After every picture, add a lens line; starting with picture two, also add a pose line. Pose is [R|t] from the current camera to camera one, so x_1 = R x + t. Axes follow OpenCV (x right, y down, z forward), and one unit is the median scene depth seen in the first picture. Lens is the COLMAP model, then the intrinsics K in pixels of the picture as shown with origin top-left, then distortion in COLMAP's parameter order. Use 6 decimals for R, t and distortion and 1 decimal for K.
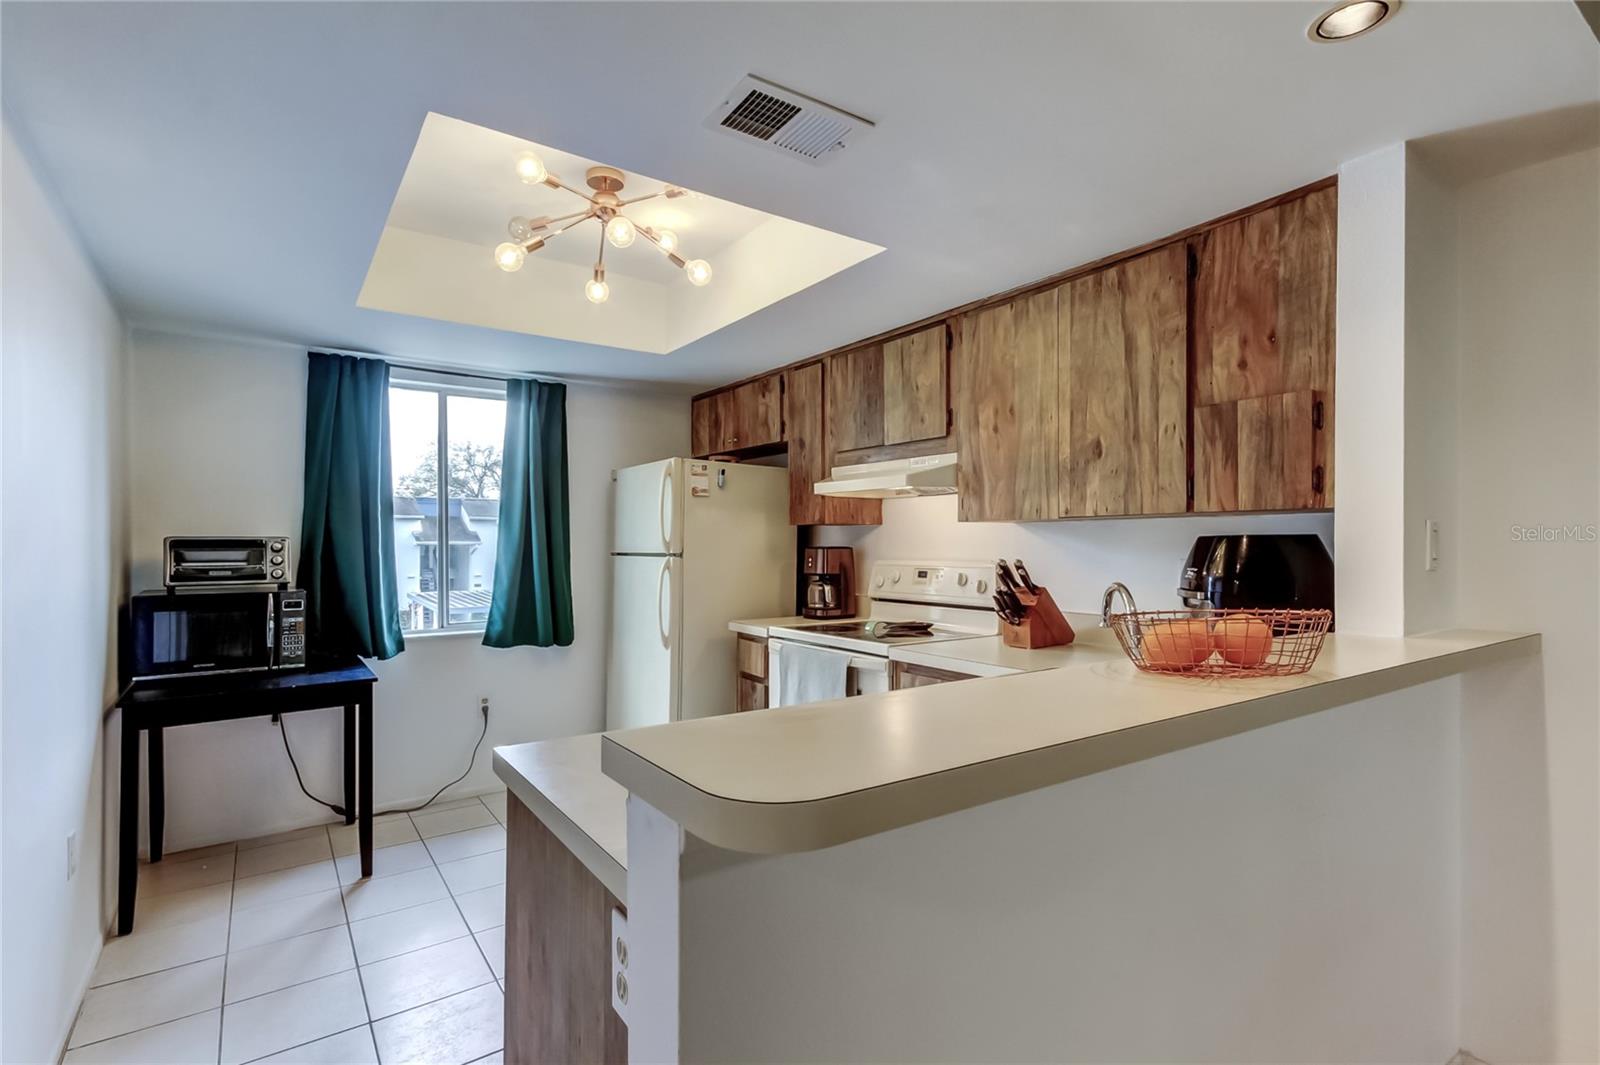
lens RADIAL K [[748.9, 0, 806.7], [0, 748.9, 538.3], [0, 0, 1]] dist [0.005537, -0.001798]
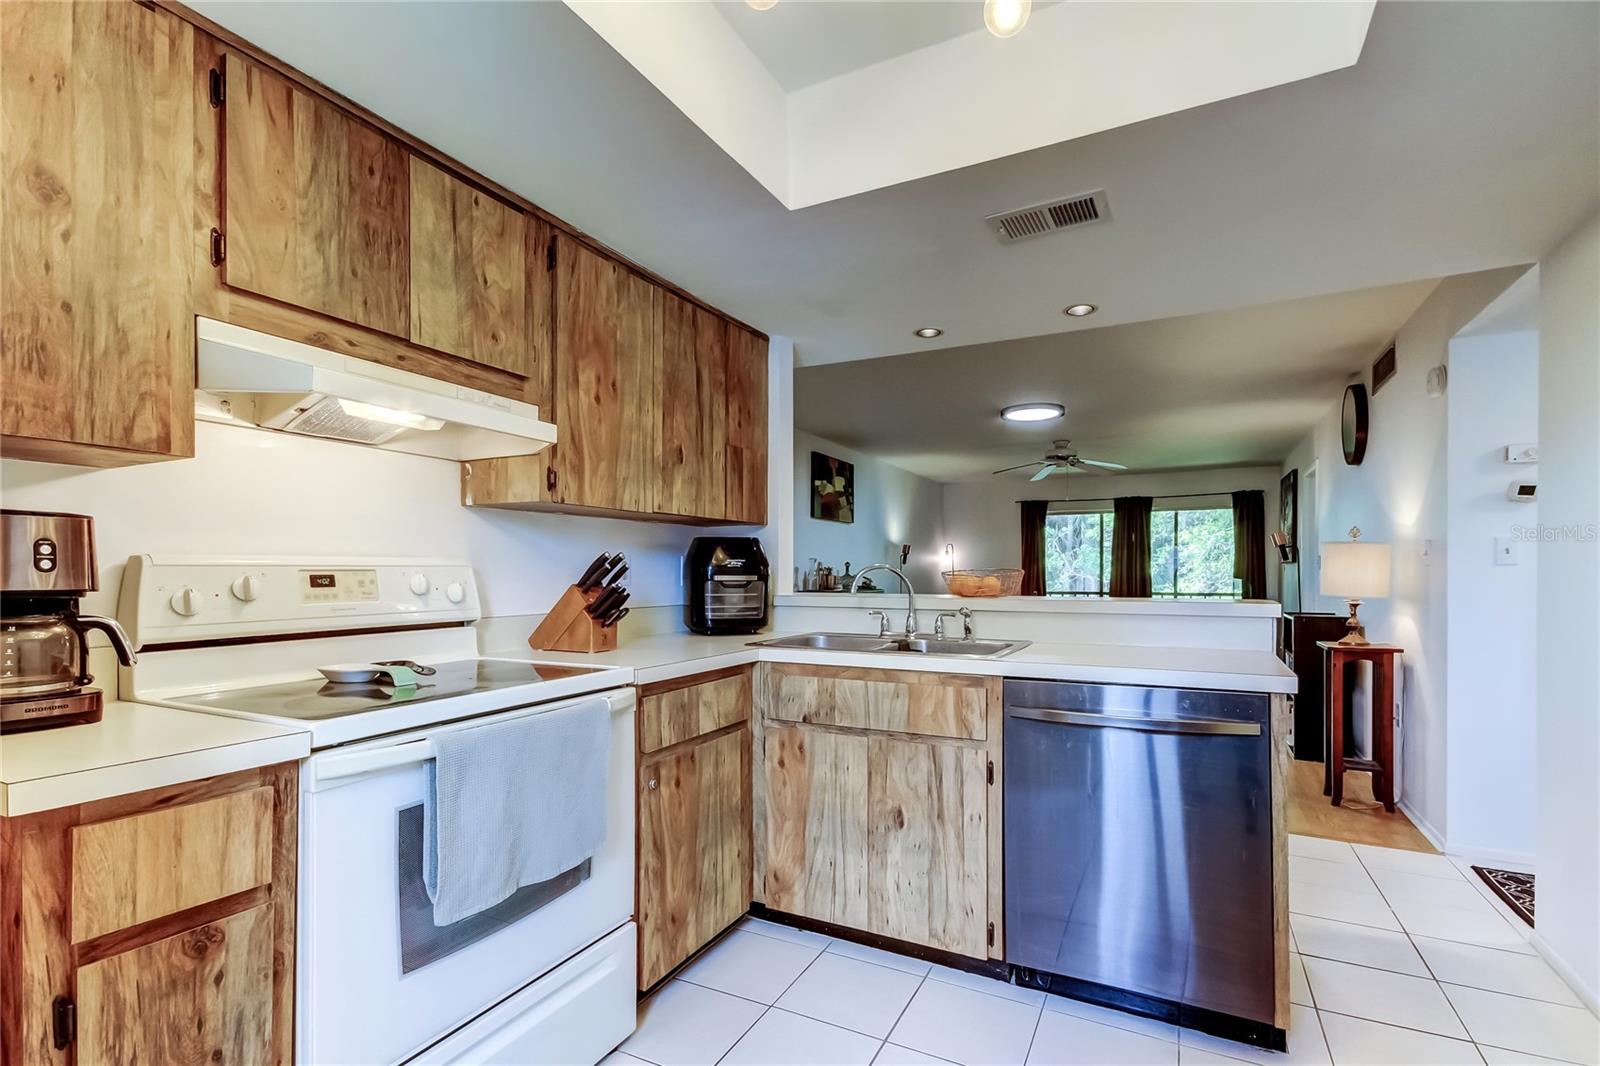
lens RADIAL K [[748.9, 0, 785.1], [0, 748.9, 569.2], [0, 0, 1]] dist [0.005537, -0.001798]
pose [[-0.448774, -0.005831, 0.893626, -0.538343], [-0.014793, 0.999890, -0.000904, 0.039861], [-0.893523, -0.013625, -0.448811, 1.060910]]
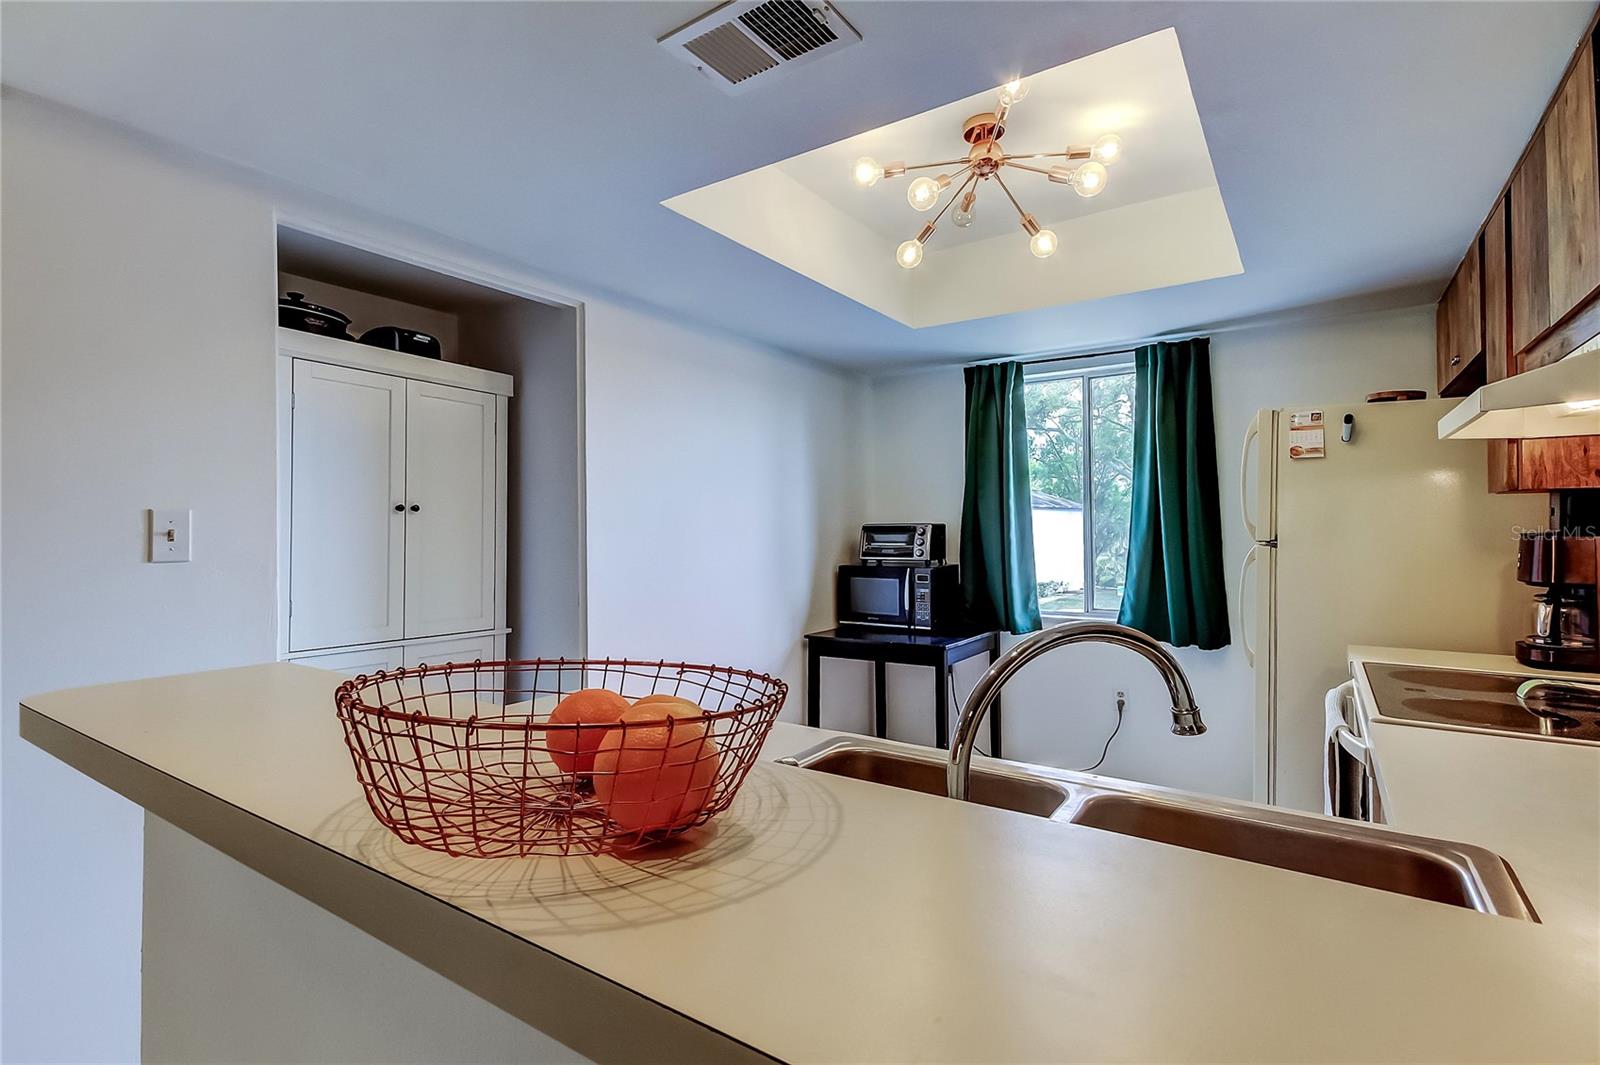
lens RADIAL K [[748.9, 0, 807.9], [0, 748.9, 522.9], [0, 0, 1]] dist [0.005537, -0.001798]
pose [[0.360931, -0.009702, -0.932542, 0.412153], [0.010540, 0.999924, -0.006324, 0.003125], [0.932533, -0.007547, 0.361006, 0.386781]]
